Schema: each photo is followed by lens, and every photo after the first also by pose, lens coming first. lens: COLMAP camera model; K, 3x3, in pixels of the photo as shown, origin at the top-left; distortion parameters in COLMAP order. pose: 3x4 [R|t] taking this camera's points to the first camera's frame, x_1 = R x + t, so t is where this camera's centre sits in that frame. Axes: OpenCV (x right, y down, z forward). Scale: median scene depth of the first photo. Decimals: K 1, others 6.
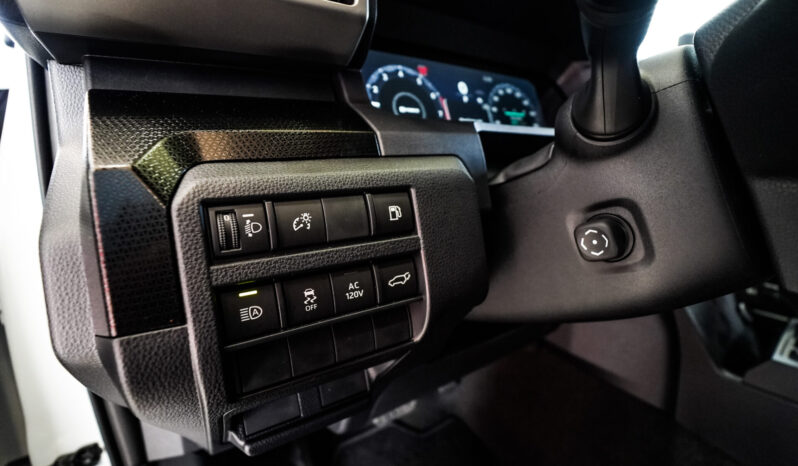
lens RADIAL K [[353.4, 0, 397.2], [0, 353.4, 230.3], [0, 0, 1]] dist [-0.000622, 0.014306]
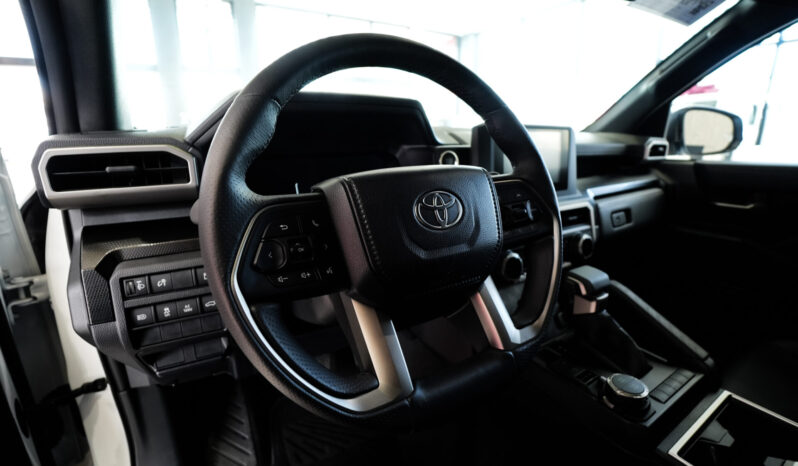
lens RADIAL K [[347.7, 0, 399.0], [0, 347.7, 233.0], [0, 0, 1]] dist [-0.066202, 0.013701]
pose [[0.999887, 0.011365, 0.009806, 1.401052], [-0.011812, 0.998834, 0.046806, -0.509315], [-0.009262, -0.046917, 0.998856, -1.420941]]
